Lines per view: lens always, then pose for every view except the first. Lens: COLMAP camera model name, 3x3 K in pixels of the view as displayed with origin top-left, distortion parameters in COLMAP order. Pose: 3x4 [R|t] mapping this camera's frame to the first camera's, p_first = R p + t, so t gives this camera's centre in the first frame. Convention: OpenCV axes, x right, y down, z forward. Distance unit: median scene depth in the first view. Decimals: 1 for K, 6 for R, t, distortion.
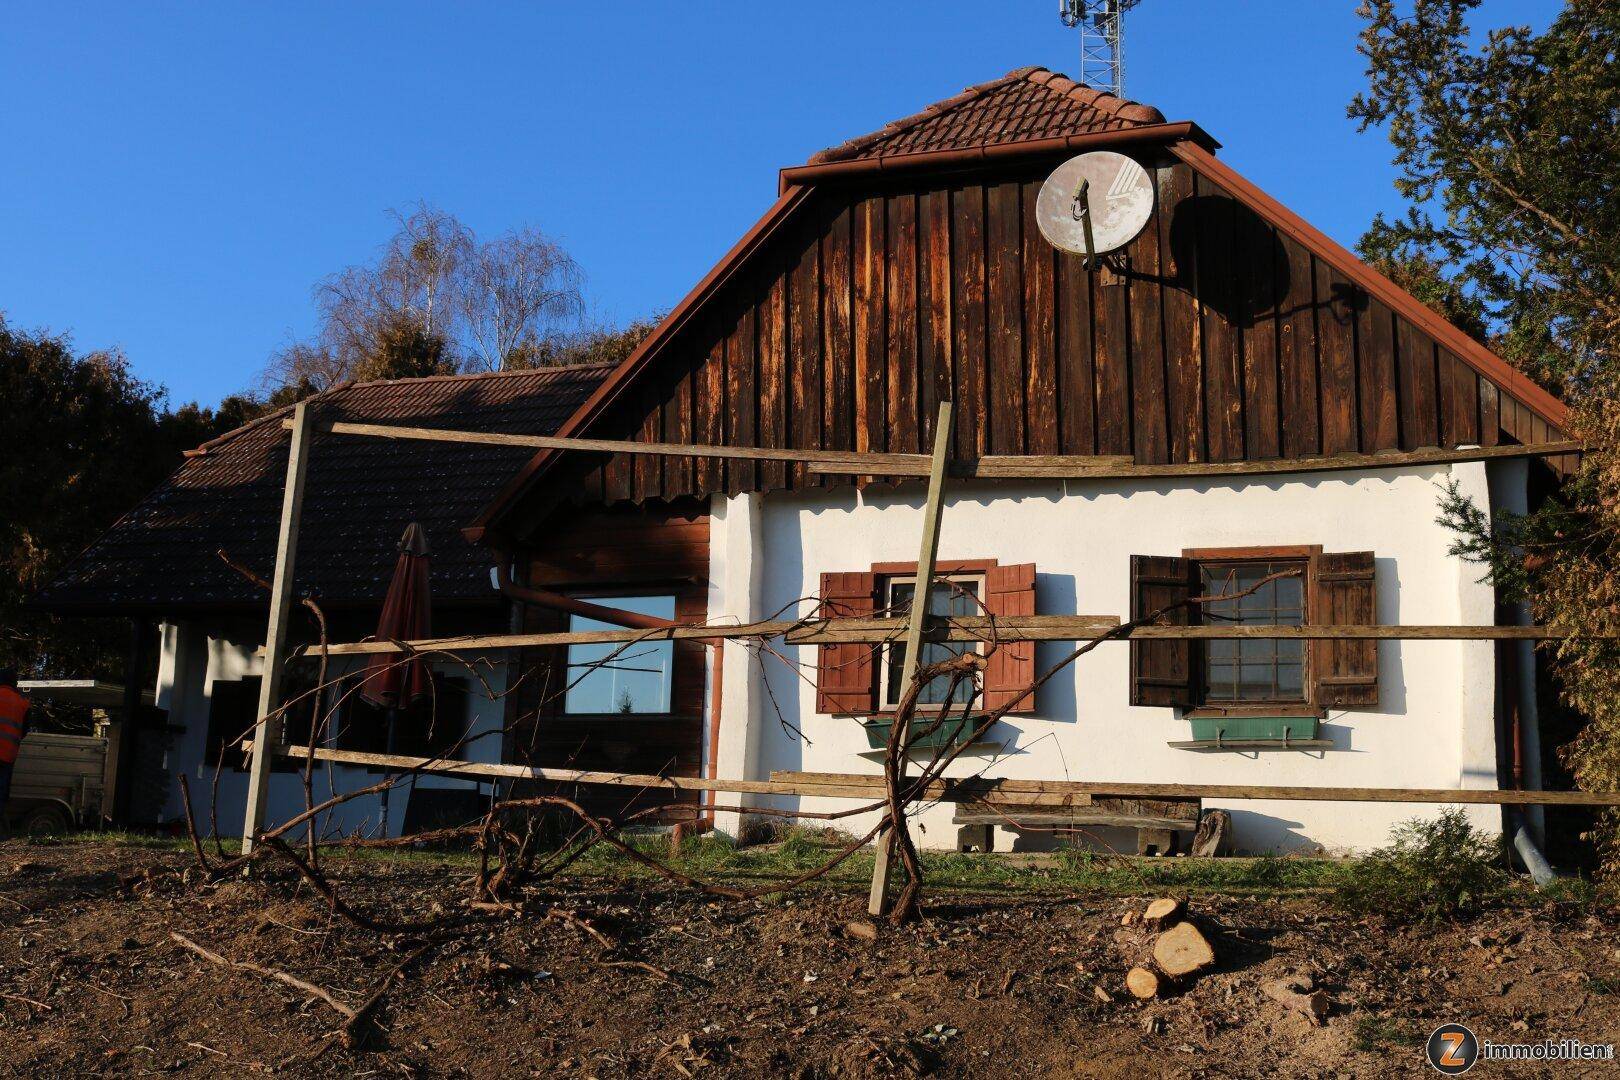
lens RADIAL K [[1591.9, 0, 779.9], [0, 1591.9, 539.3], [0, 0, 1]] dist [-0.181147, 0.211796]
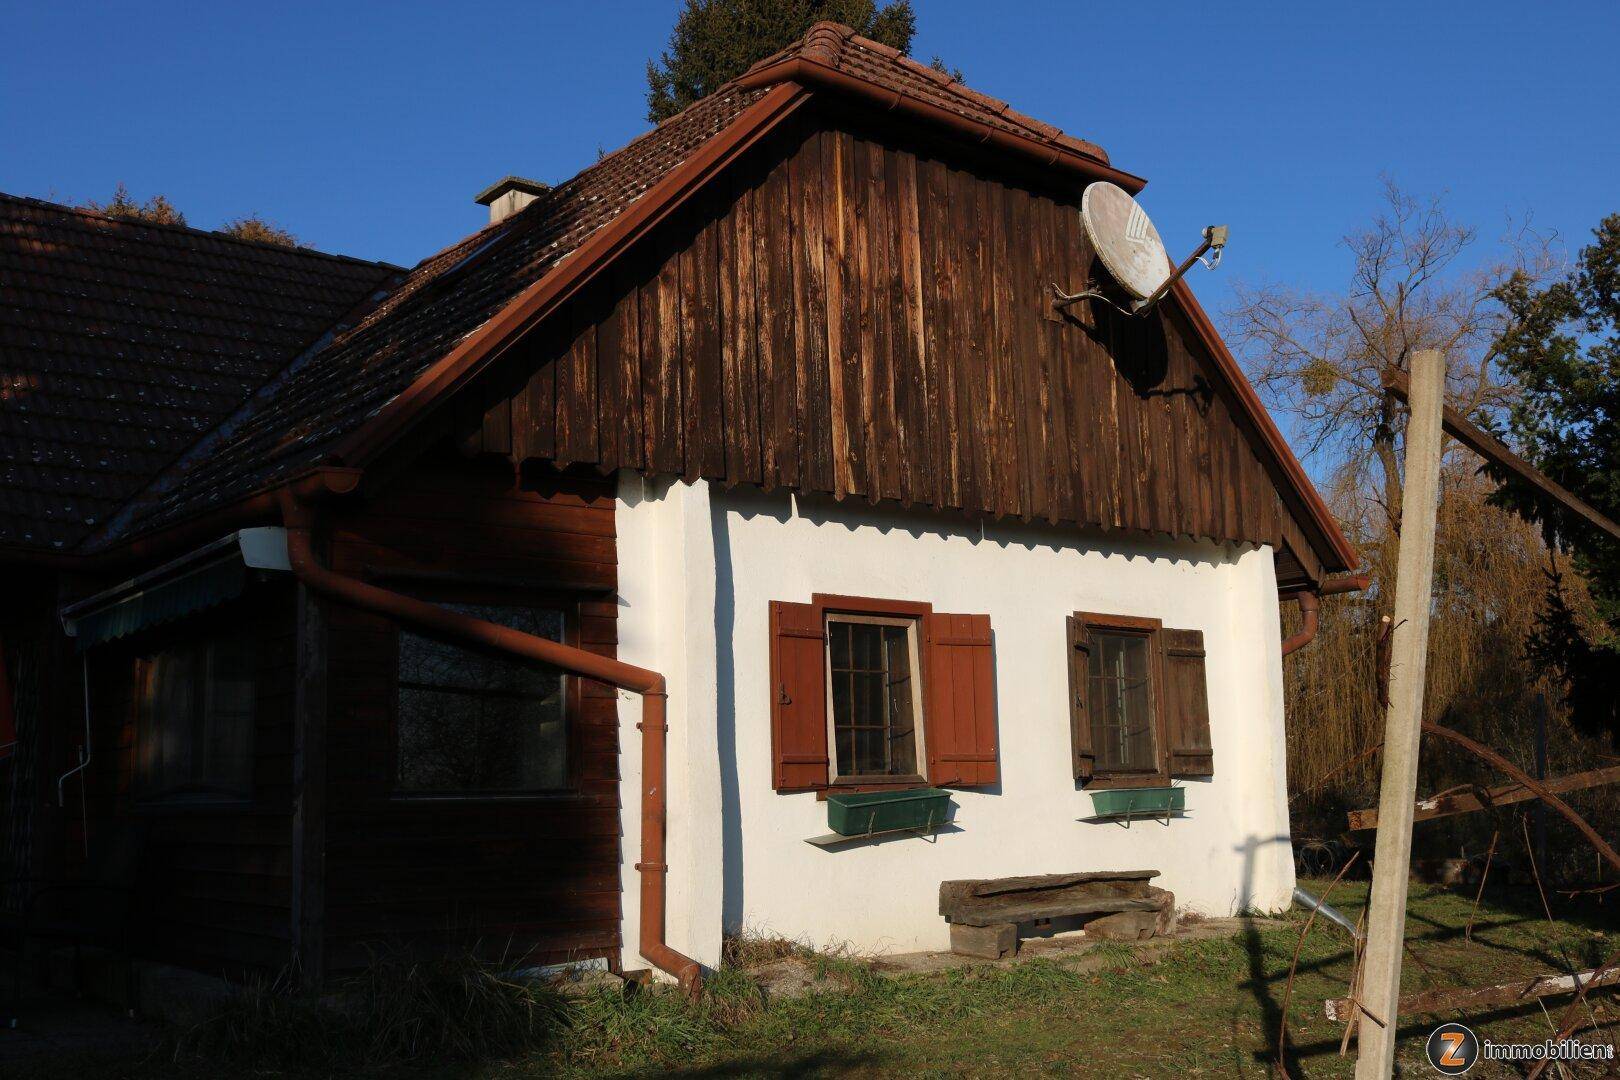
lens RADIAL K [[1591.9, 0, 779.9], [0, 1591.9, 539.3], [0, 0, 1]] dist [-0.181147, 0.211796]
pose [[0.510786, 0.107517, 0.852958, -0.629179], [-0.107975, 0.992316, -0.060424, 0.038293], [-0.852900, -0.061234, 0.518470, 0.624445]]
